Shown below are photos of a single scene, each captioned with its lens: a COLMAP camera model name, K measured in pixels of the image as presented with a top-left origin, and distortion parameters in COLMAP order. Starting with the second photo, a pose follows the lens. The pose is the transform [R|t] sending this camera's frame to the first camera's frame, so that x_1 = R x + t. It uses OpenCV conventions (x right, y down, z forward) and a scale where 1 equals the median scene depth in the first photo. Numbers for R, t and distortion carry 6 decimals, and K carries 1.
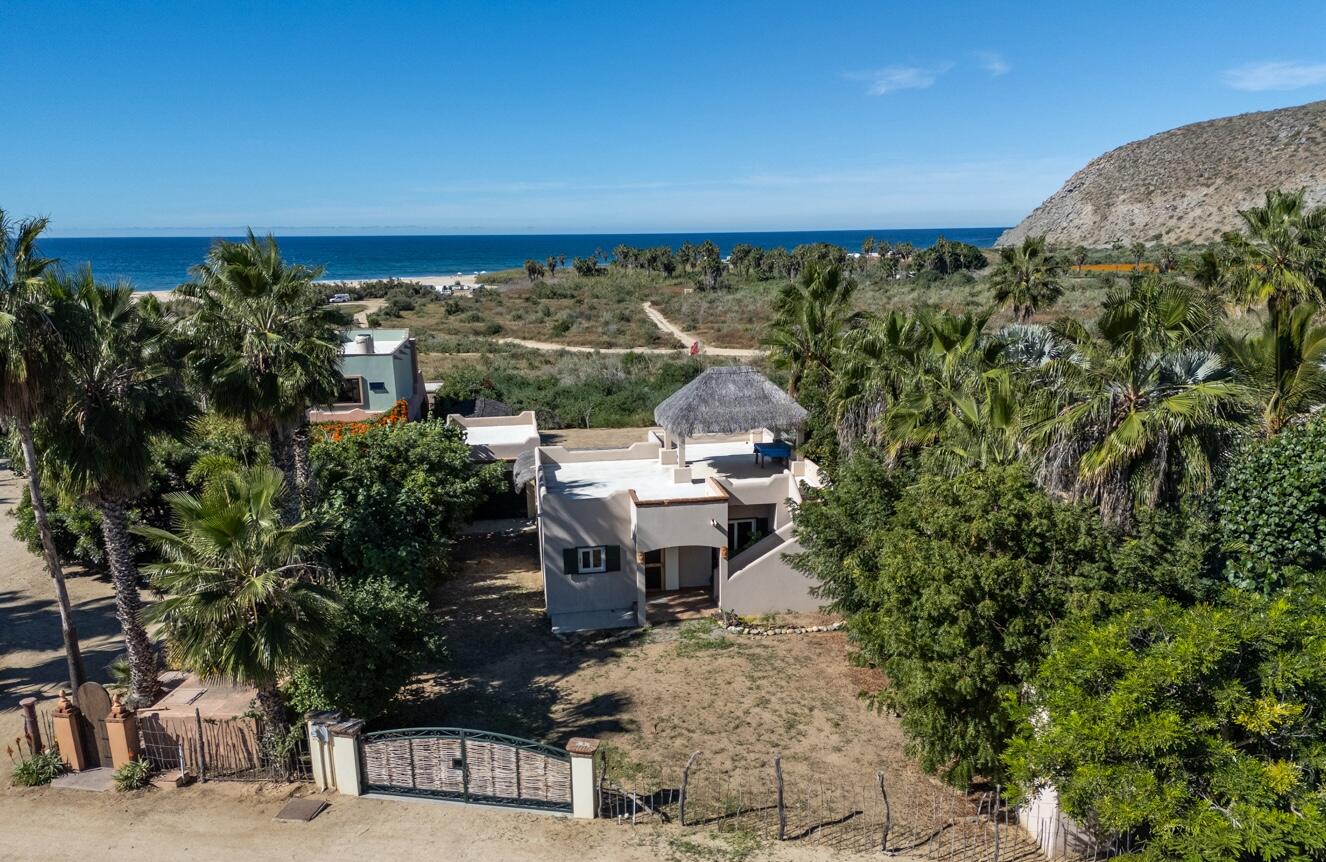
lens RADIAL K [[978.3, 0, 666.6], [0, 978.3, 496.8], [0, 0, 1]] dist [0.054296, -0.006084]
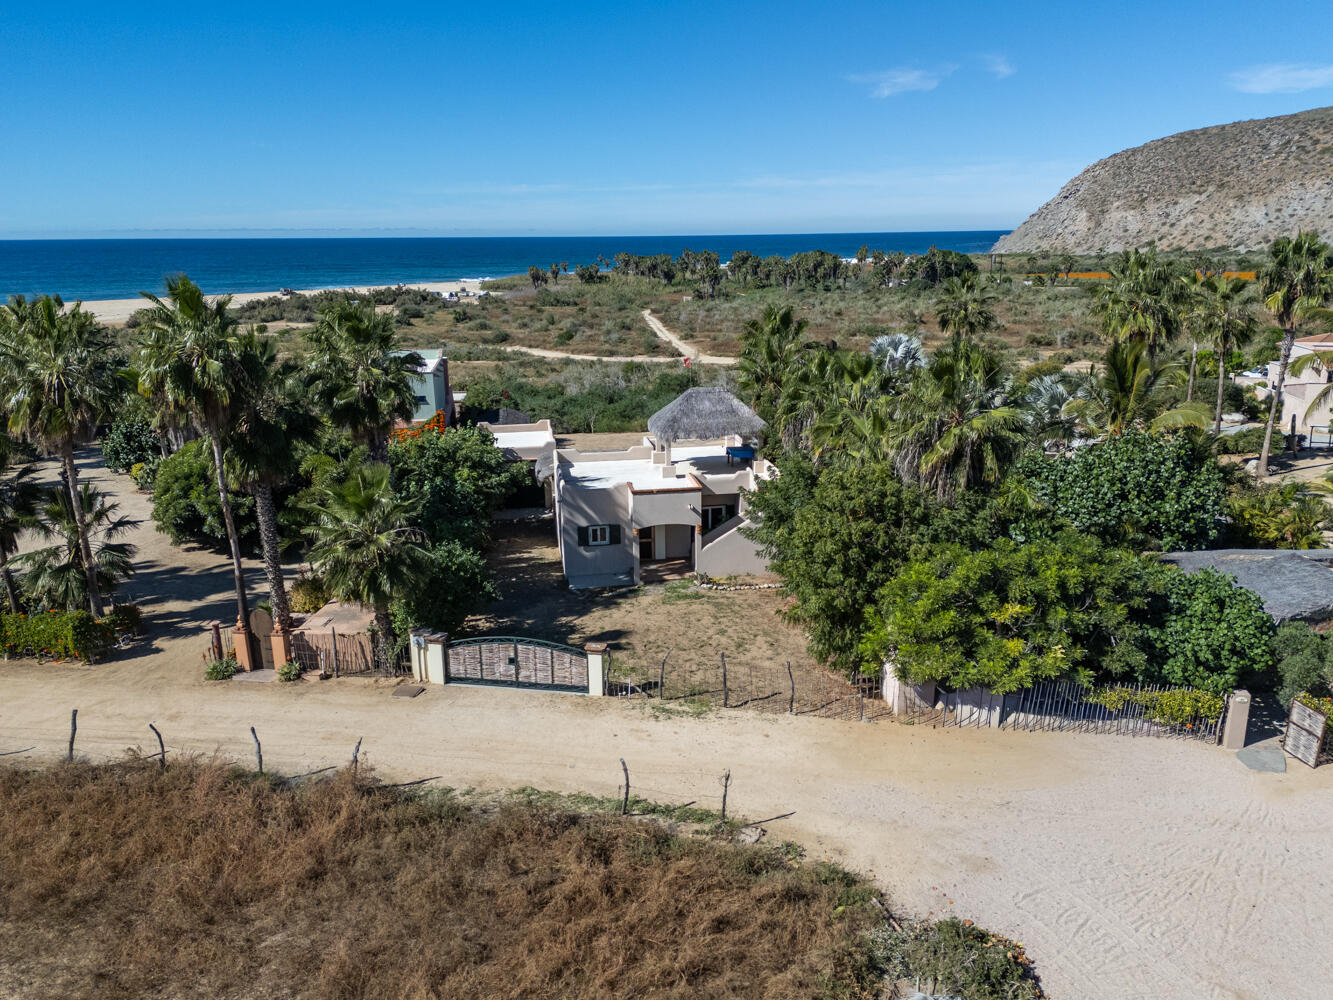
lens RADIAL K [[977.1, 0, 666.5], [0, 977.1, 500.0], [0, 0, 1]] dist [0.091147, -0.084897]
pose [[0.999998, 0.001875, -0.001104, 0.016653], [-0.001874, 0.999998, 0.000868, 0.016388], [0.001105, -0.000866, 0.999999, -0.334527]]
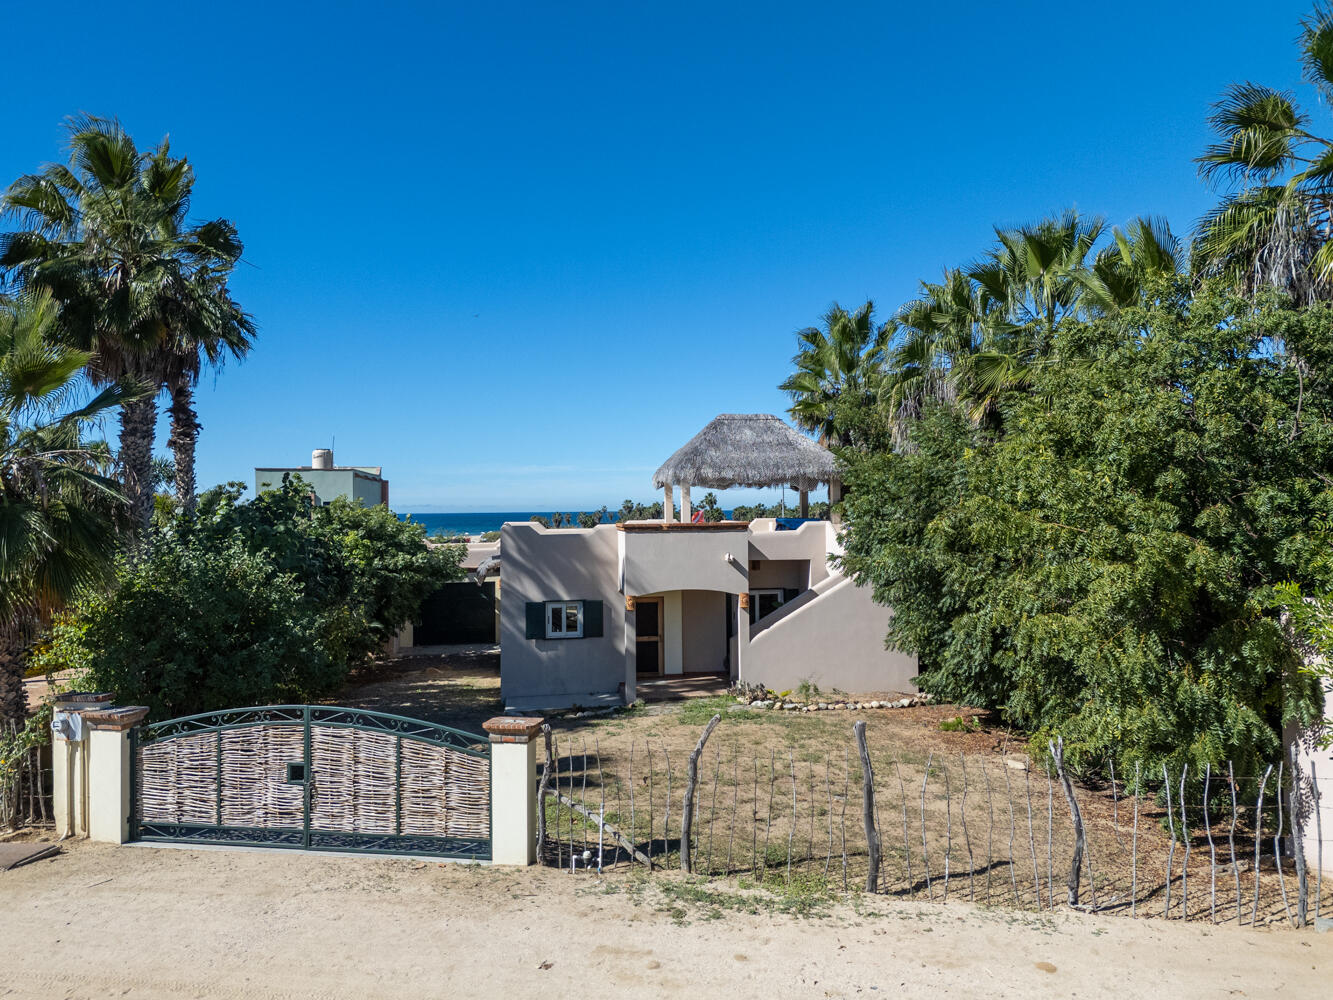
lens RADIAL K [[981.1, 0, 666.5], [0, 981.1, 500.0], [0, 0, 1]] dist [0.058304, -0.045225]
pose [[0.999985, 0.002890, -0.004691, 0.003854], [-0.004052, 0.962620, -0.270825, 0.185483], [0.003733, 0.270840, 0.962617, 0.273019]]
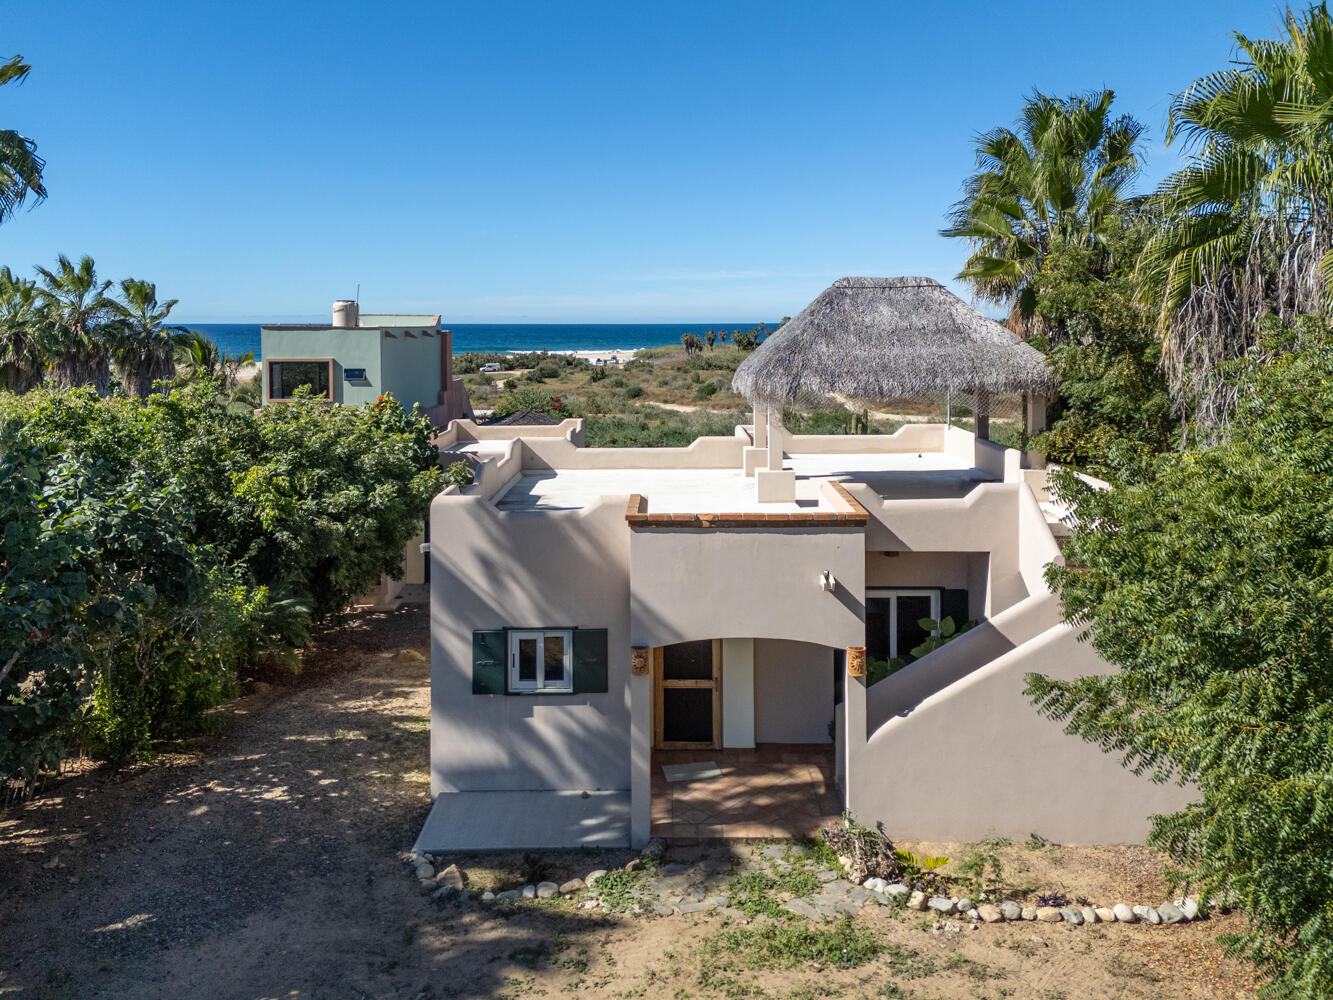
lens RADIAL K [[1021.0, 0, 663.1], [0, 1021.0, 356.5], [0, 0, 1]] dist [0.052543, -0.041662]
pose [[0.985509, 0.014638, -0.168991, 0.050723], [-0.052801, 0.973244, -0.223623, 0.034234], [0.161196, 0.229305, 0.959914, 0.576579]]
